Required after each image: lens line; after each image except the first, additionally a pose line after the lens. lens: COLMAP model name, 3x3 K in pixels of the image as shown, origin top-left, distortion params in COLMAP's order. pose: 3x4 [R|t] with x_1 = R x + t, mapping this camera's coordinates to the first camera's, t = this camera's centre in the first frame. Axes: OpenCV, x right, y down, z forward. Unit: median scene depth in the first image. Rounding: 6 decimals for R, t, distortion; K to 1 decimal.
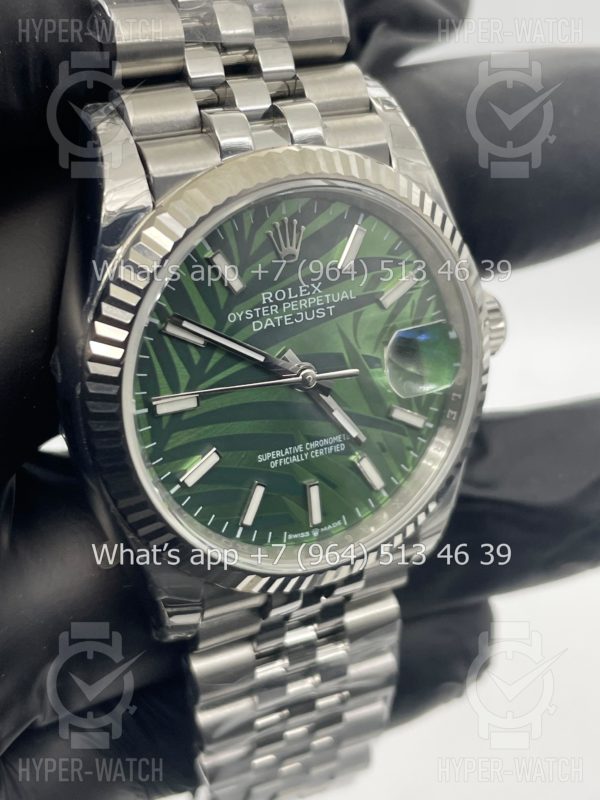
lens RADIAL K [[1193.3, 0, 297.1], [0, 1193.3, 393.7], [0, 0, 1]] dist [0.056214, 0.000000]
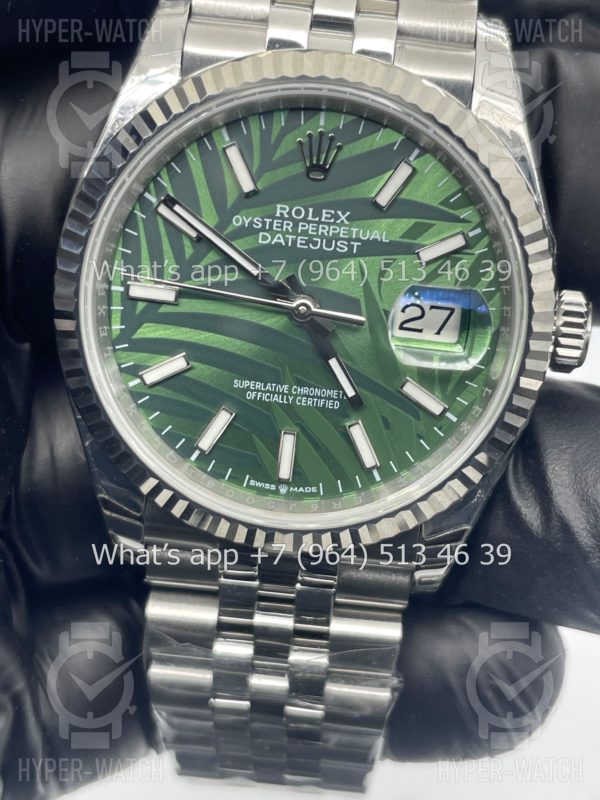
lens RADIAL K [[1193.3, 0, 296.9], [0, 1193.3, 379.9], [0, 0, 1]] dist [0.056214, 0.000000]
pose [[0.863776, 0.258740, -0.432371, 0.406259], [-0.309420, 0.949616, -0.049878, 0.083481], [0.397681, 0.176868, 0.900315, 0.195831]]
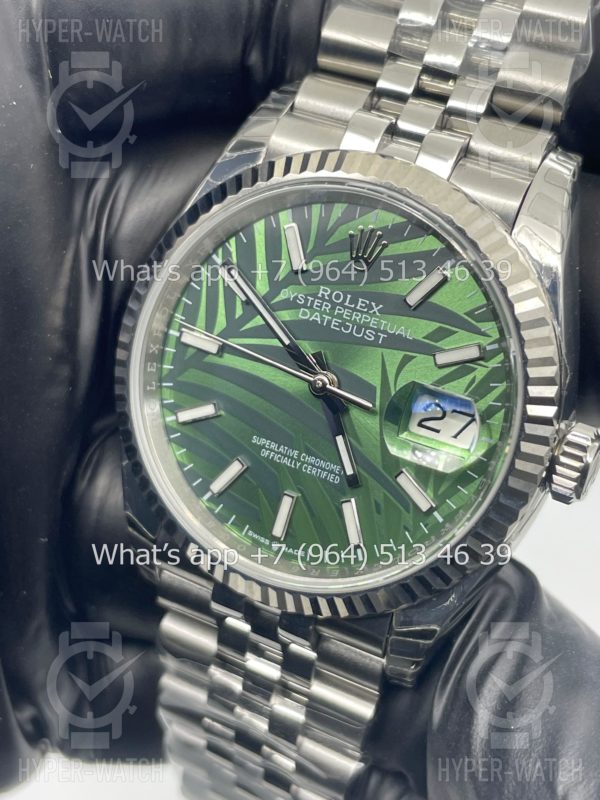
lens RADIAL K [[1193.3, 0, 307.9], [0, 1193.3, 396.4], [0, 0, 1]] dist [0.056214, 0.000000]
pose [[0.631582, 0.384824, -0.673063, 0.657466], [-0.524406, 0.851452, -0.005269, 0.005843], [0.571054, 0.356286, 0.739566, 0.277908]]
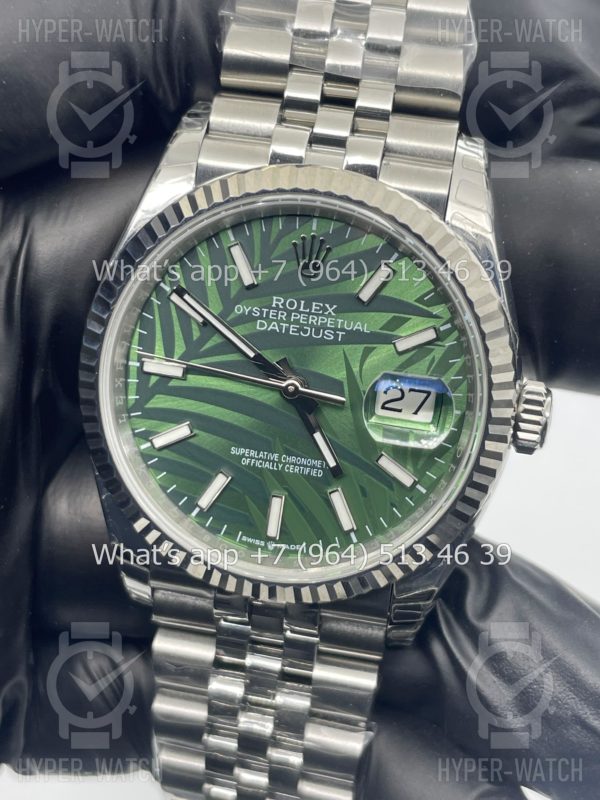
lens RADIAL K [[1193.3, 0, 293.7], [0, 1193.3, 395.1], [0, 0, 1]] dist [0.056214, 0.000000]
pose [[0.812251, 0.278088, -0.512753, 0.537032], [-0.353594, 0.933859, -0.053656, 0.046599], [0.463918, 0.224888, 0.856858, 0.119806]]
